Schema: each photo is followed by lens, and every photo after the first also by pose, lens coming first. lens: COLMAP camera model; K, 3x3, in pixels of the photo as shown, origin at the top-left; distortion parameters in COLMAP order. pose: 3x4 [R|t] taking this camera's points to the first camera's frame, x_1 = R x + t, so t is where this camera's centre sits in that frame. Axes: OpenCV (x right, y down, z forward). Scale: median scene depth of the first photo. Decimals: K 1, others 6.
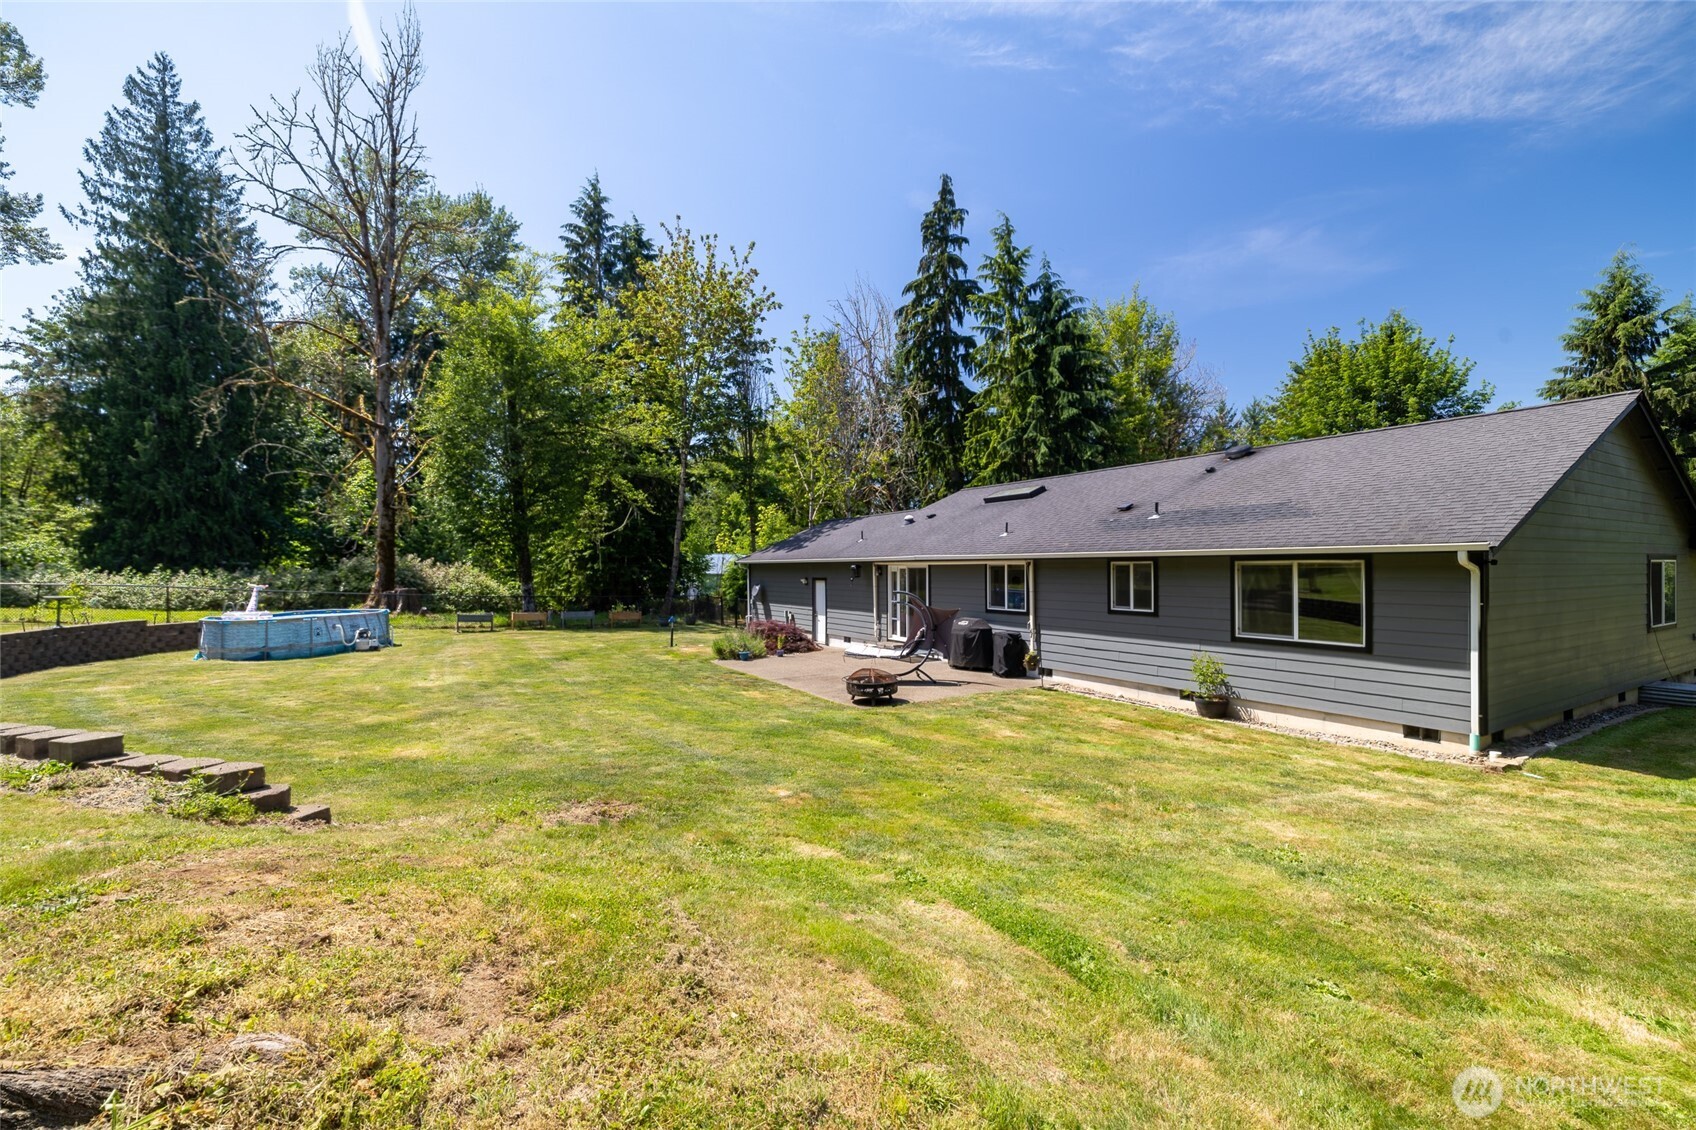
lens RADIAL K [[714.1, 0, 848.0], [0, 714.1, 565.0], [0, 0, 1]] dist [0.000687, -0.000067]
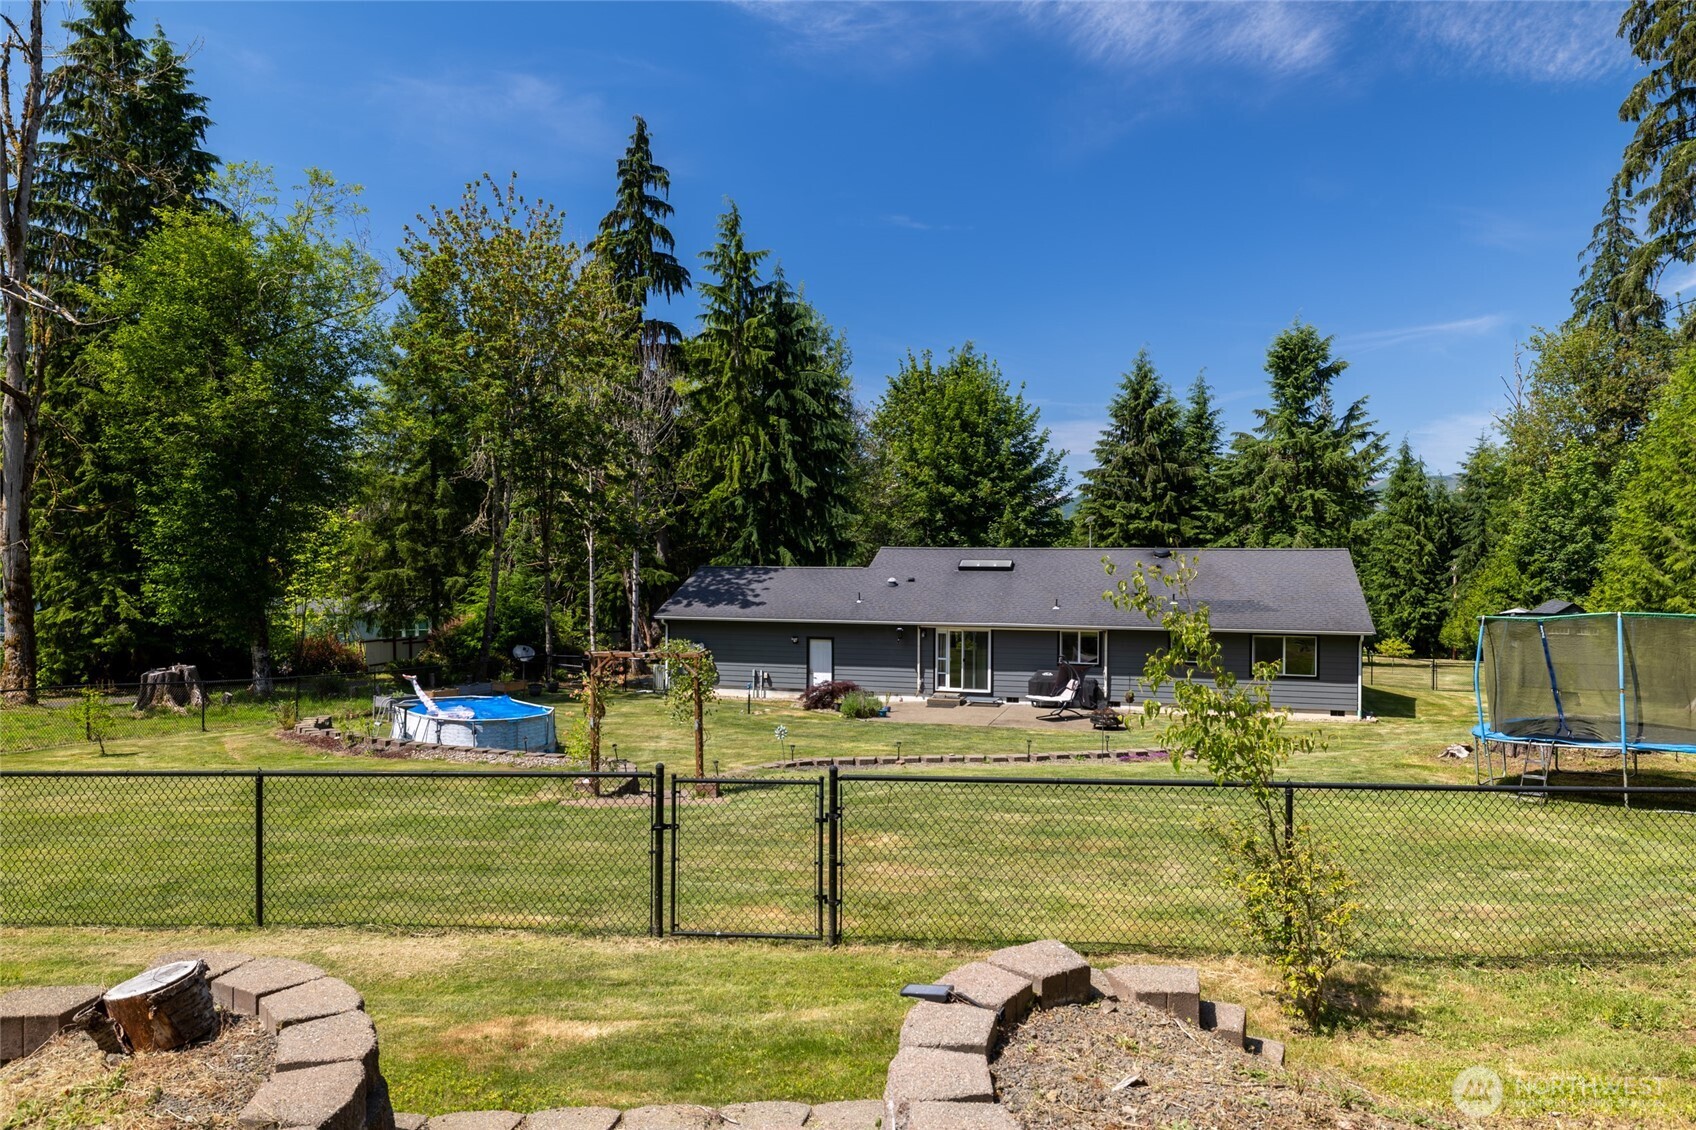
lens RADIAL K [[1161.4, 0, 843.9], [0, 1161.4, 537.1], [0, 0, 1]] dist [0.005447, 0.004149]
pose [[0.726062, 0.014075, 0.687485, -1.389488], [-0.011020, 0.999900, -0.008833, -0.132410], [-0.687541, -0.001163, 0.726145, -0.293294]]
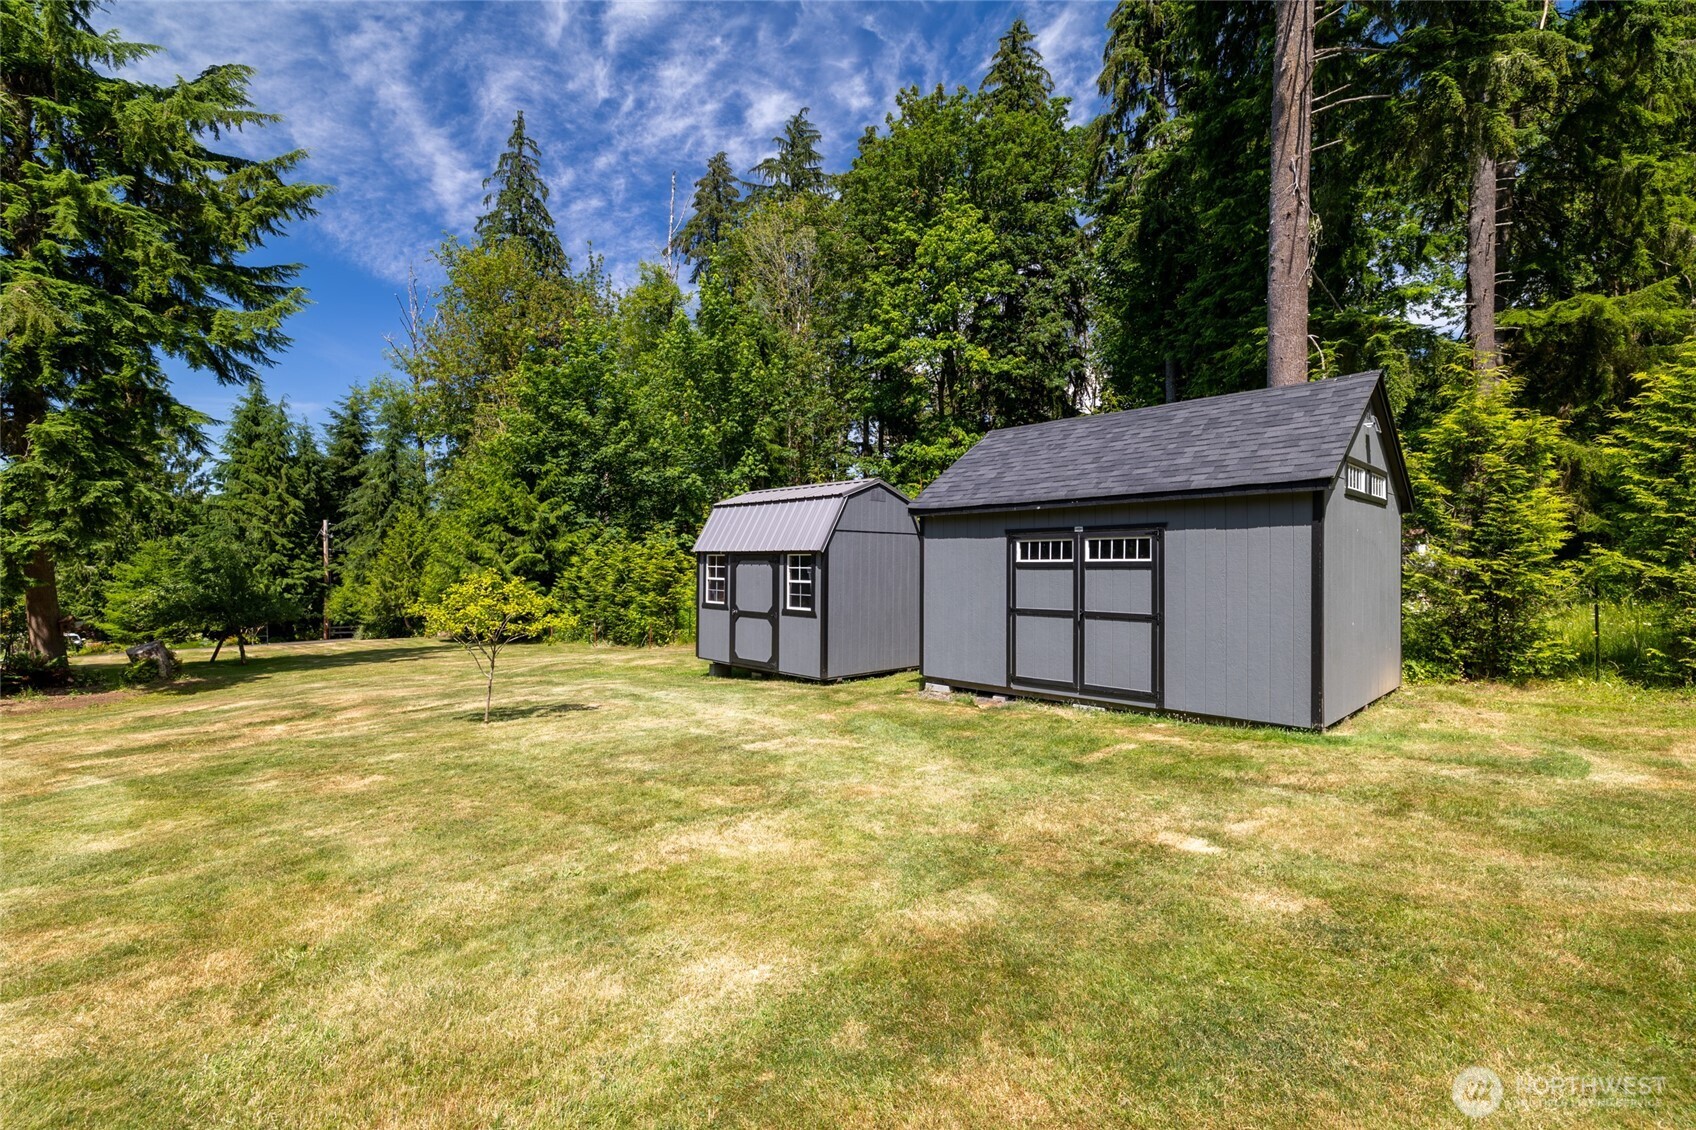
lens RADIAL K [[795.6, 0, 848.0], [0, 795.6, 565.0], [0, 0, 1]] dist [0.001126, 0.000111]
pose [[-0.304011, -0.001349, 0.952668, 1.212145], [-0.012860, 0.999914, -0.002688, 0.080053], [-0.952582, -0.013069, -0.304002, 0.858485]]
